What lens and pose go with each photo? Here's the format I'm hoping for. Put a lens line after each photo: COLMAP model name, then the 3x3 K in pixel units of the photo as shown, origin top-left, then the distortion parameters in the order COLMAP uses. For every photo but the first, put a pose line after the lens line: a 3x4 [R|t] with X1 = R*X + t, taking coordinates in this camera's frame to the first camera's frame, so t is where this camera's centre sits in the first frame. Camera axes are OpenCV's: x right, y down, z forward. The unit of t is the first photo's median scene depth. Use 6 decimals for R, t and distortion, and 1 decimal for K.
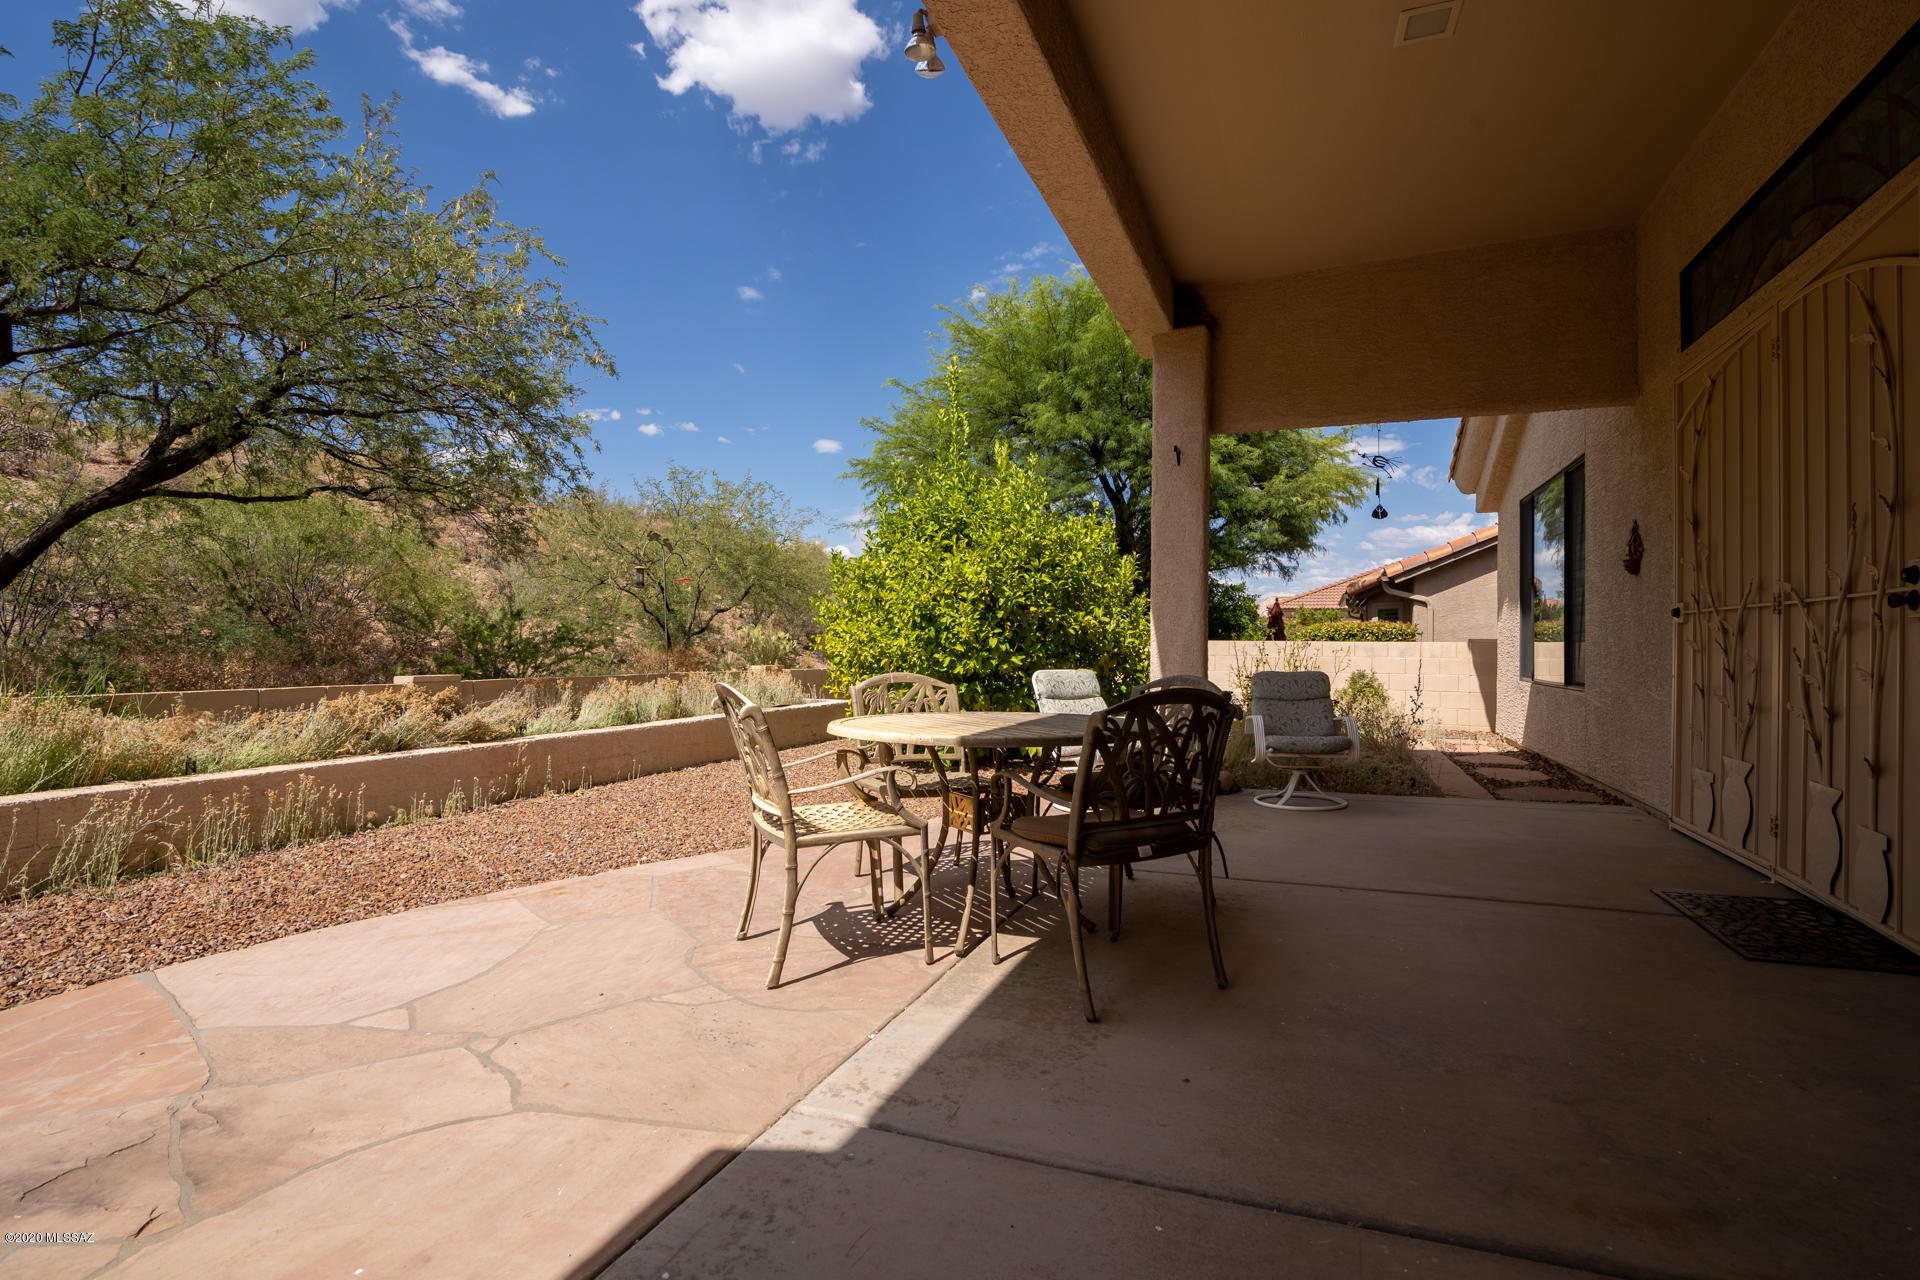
lens RADIAL K [[930.1, 0, 925.3], [0, 930.1, 646.2], [0, 0, 1]] dist [-0.021693, 0.000370]
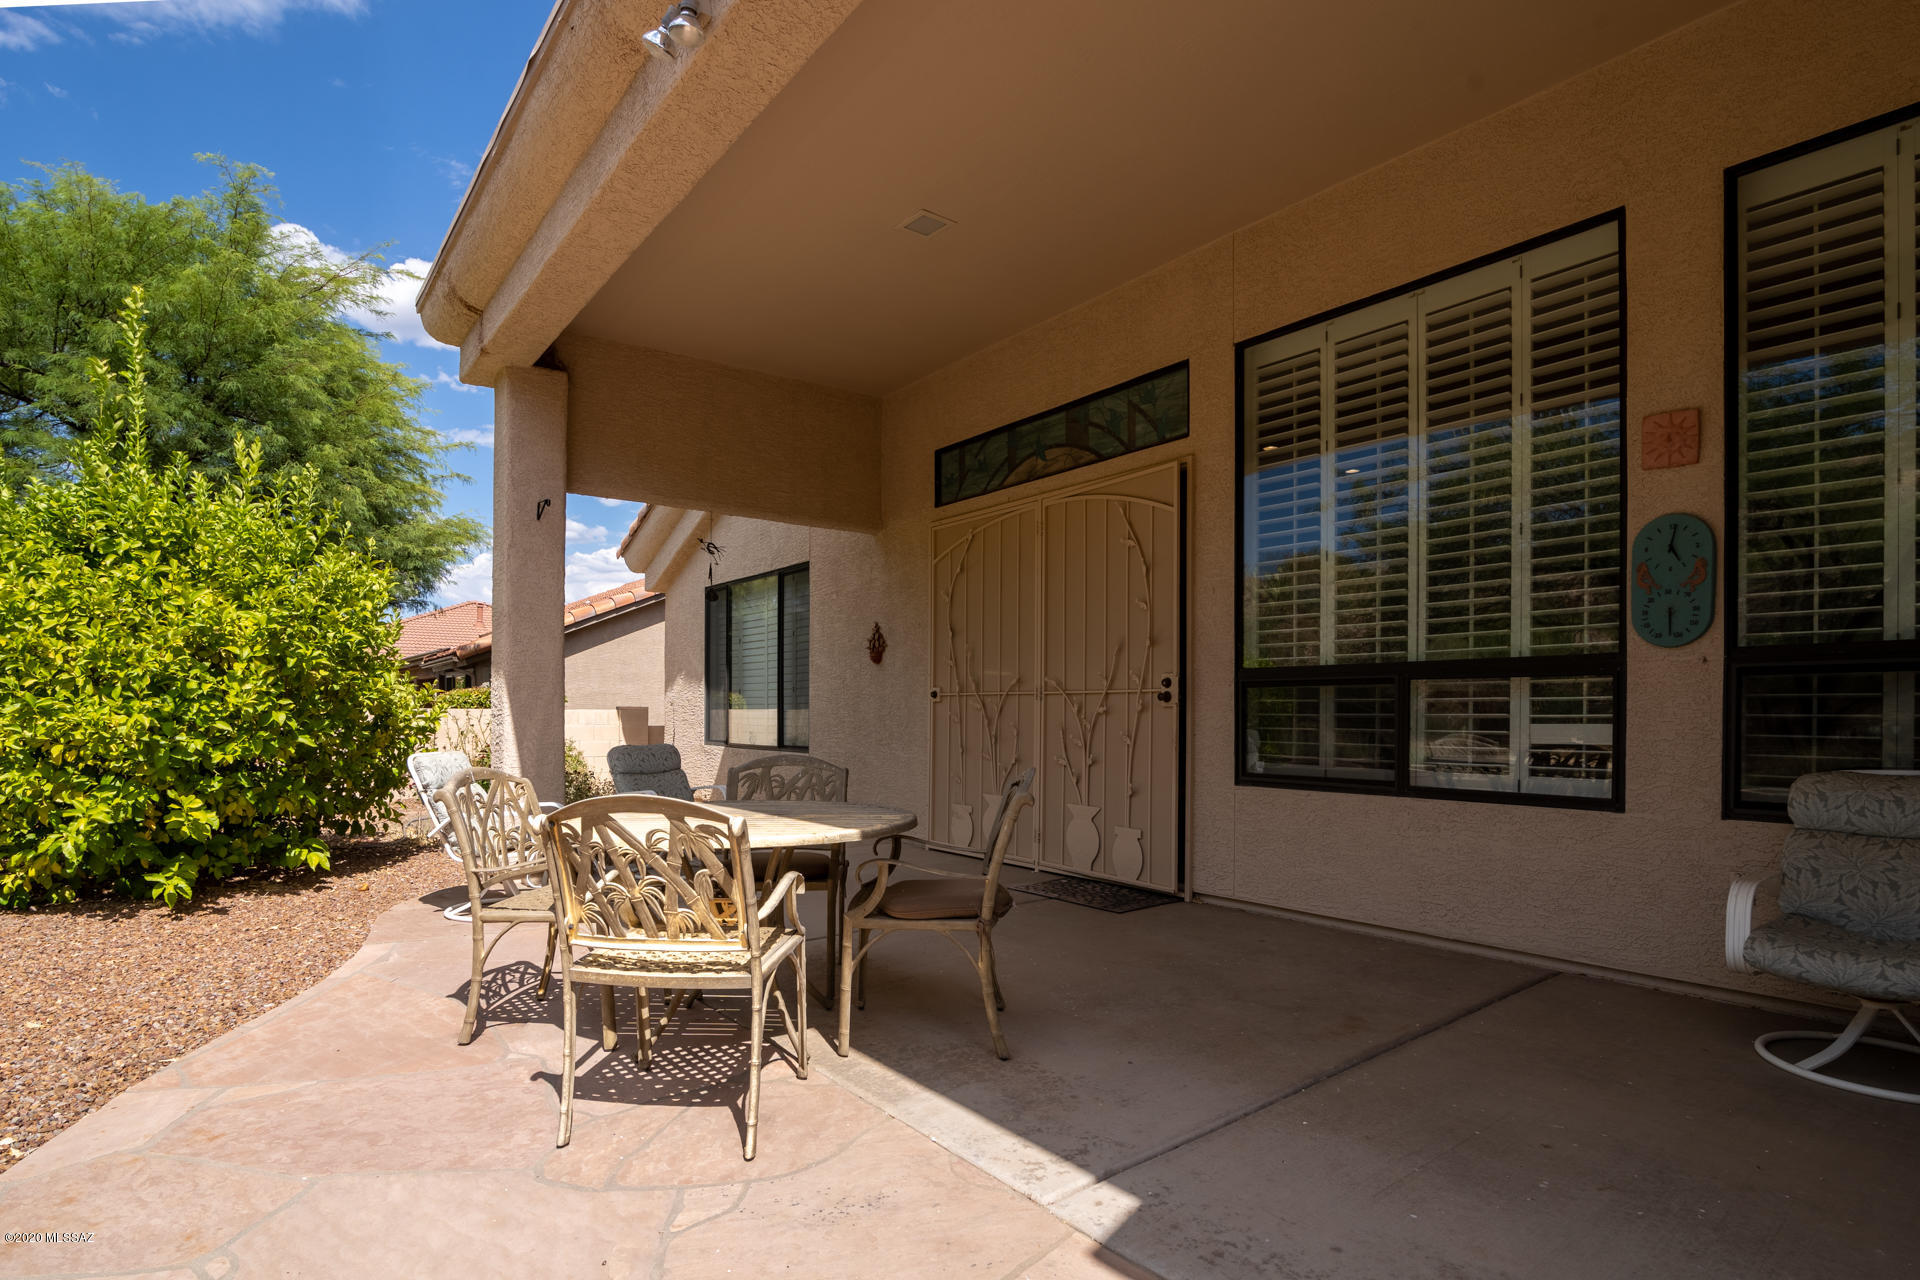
lens RADIAL K [[984.9, 0, 959.3], [0, 984.9, 711.3], [0, 0, 1]] dist [-0.027959, 0.000786]
pose [[0.485091, -0.004439, 0.874452, -0.703818], [0.001127, 0.999989, 0.004451, -0.025366], [-0.874463, -0.001174, 0.485091, 0.355876]]
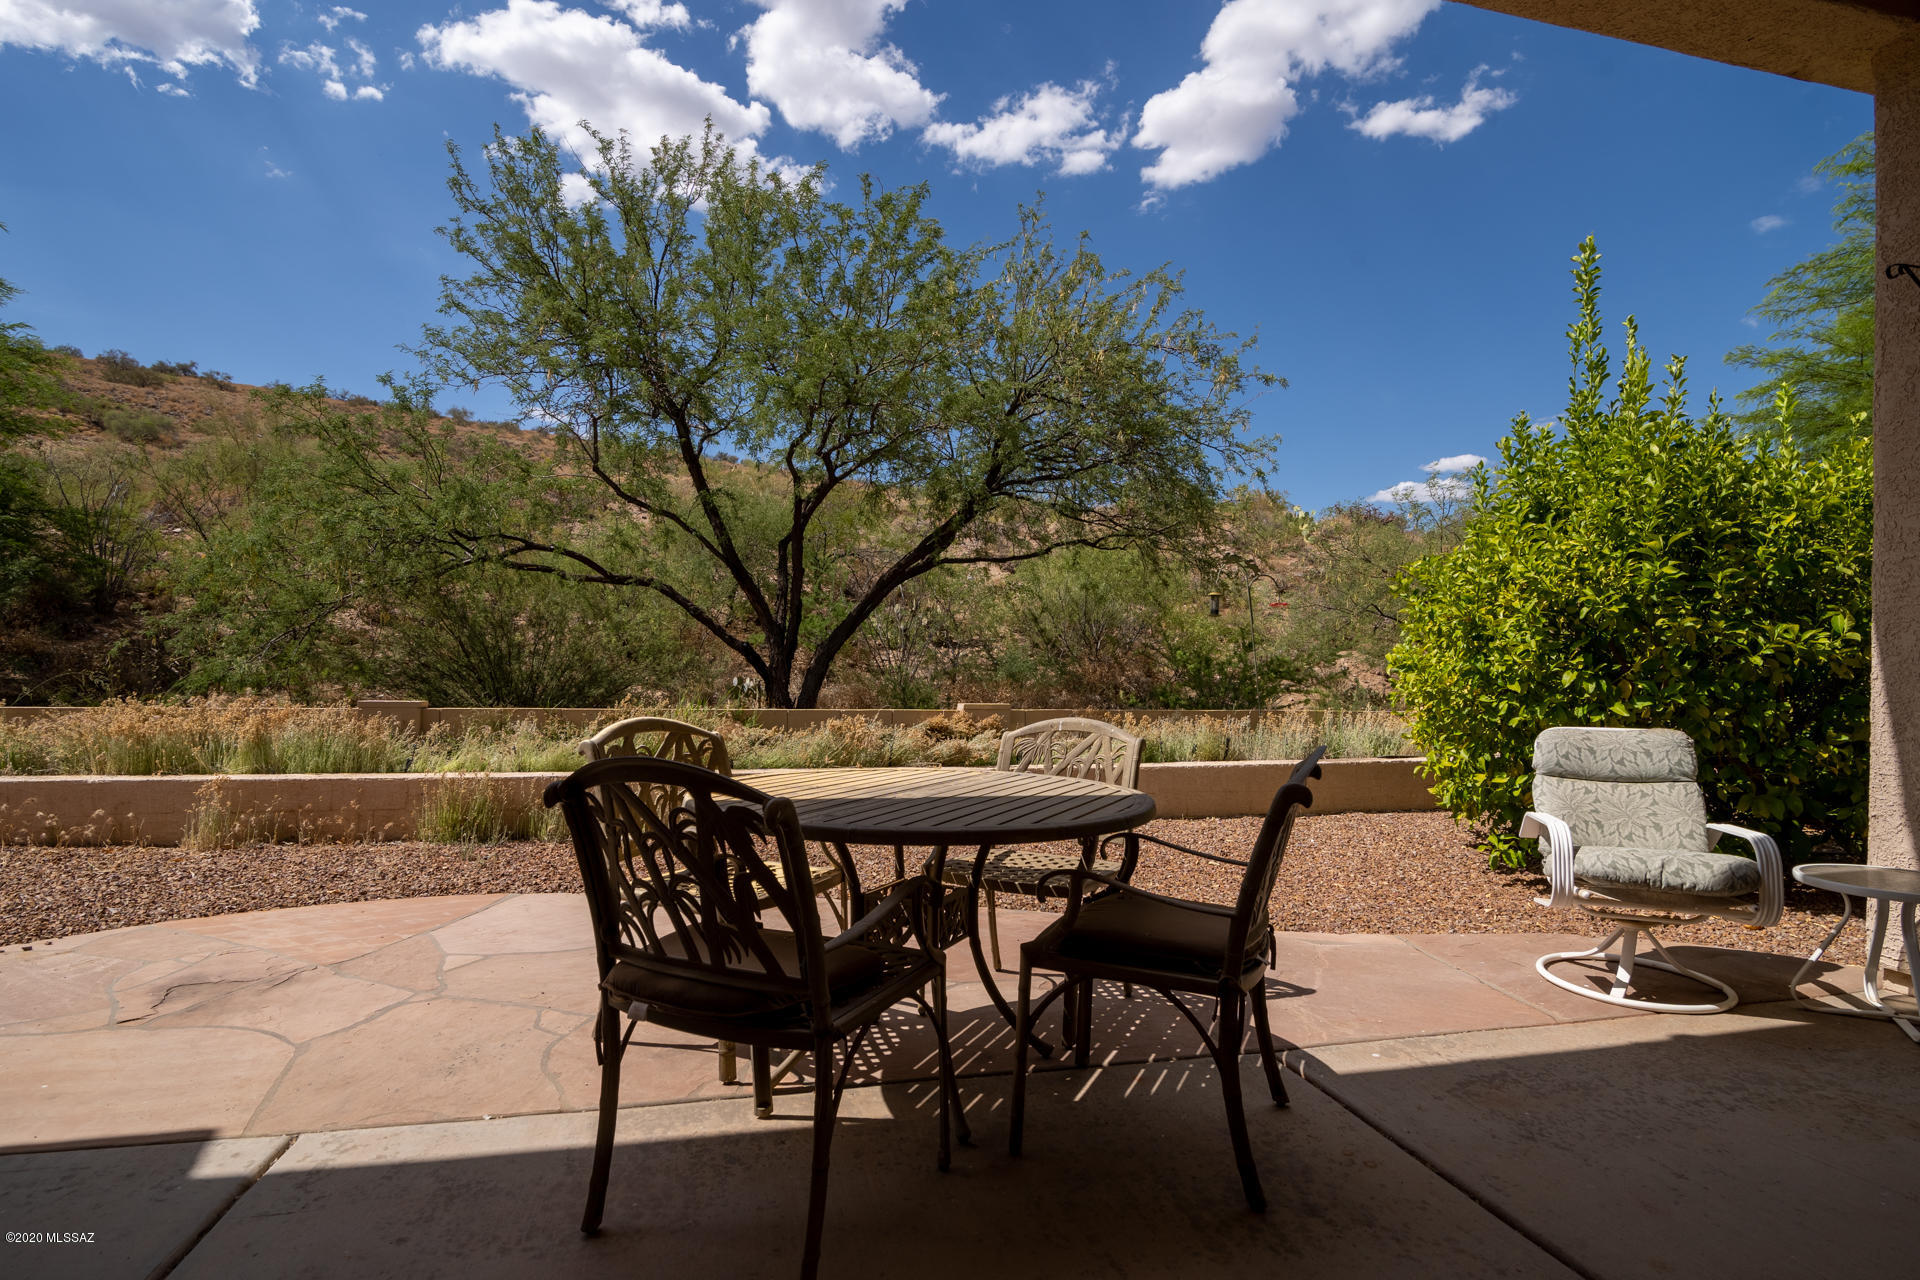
lens RADIAL K [[908.8, 0, 938.9], [0, 908.8, 676.8], [0, 0, 1]] dist [-0.040912, 0.018350]
pose [[0.577097, 0.007629, -0.816640, 0.668481], [-0.009856, 0.999949, 0.002376, -0.006932], [0.816616, 0.006677, 0.577142, 0.640029]]
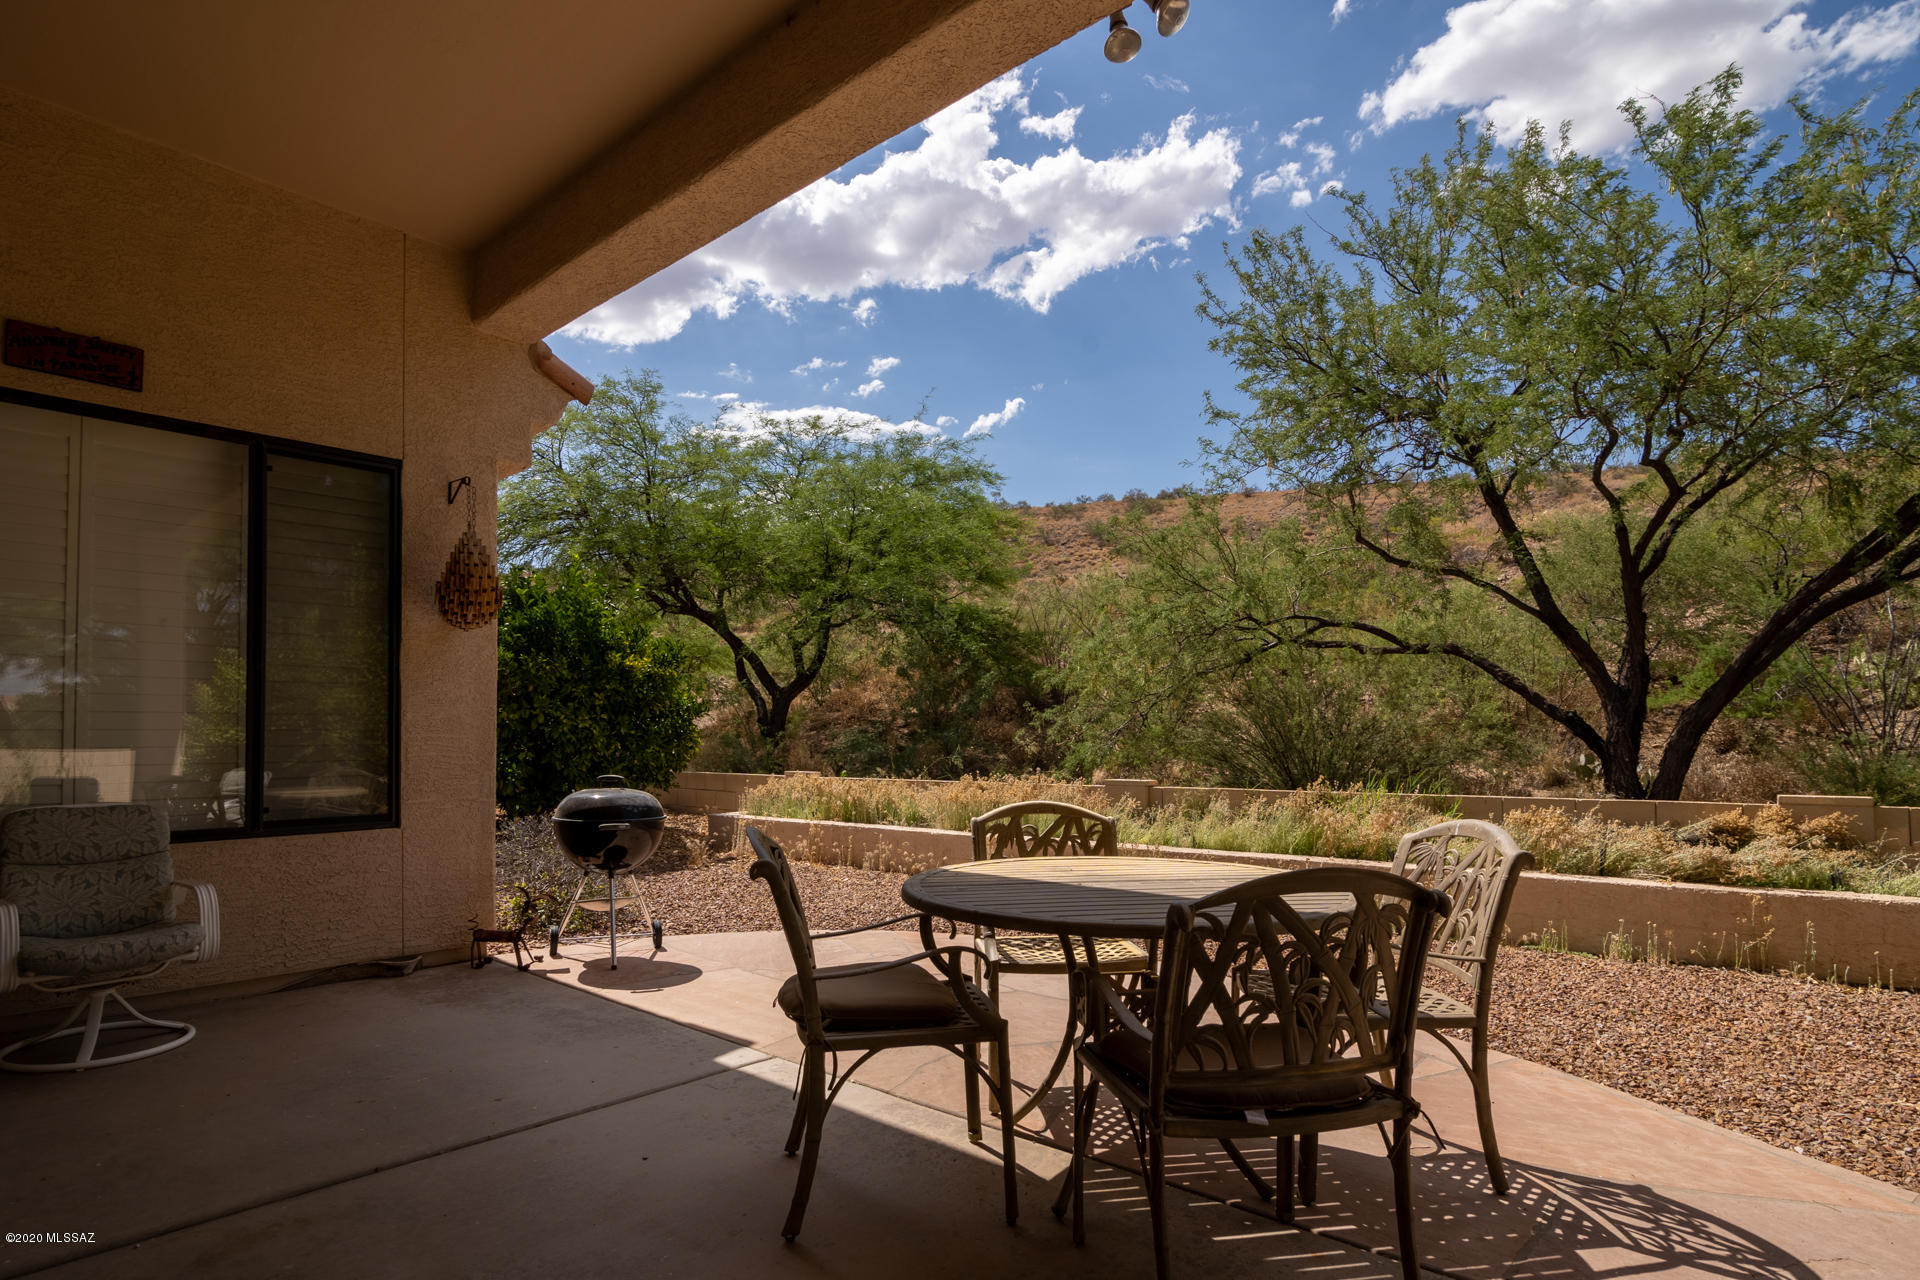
lens RADIAL K [[984.9, 0, 959.3], [0, 984.9, 711.3], [0, 0, 1]] dist [-0.027959, 0.000786]
pose [[-0.323823, -0.031319, -0.945599, 0.879399], [0.003719, 0.999402, -0.034375, -0.026871], [0.946110, -0.014648, -0.323513, 1.181907]]
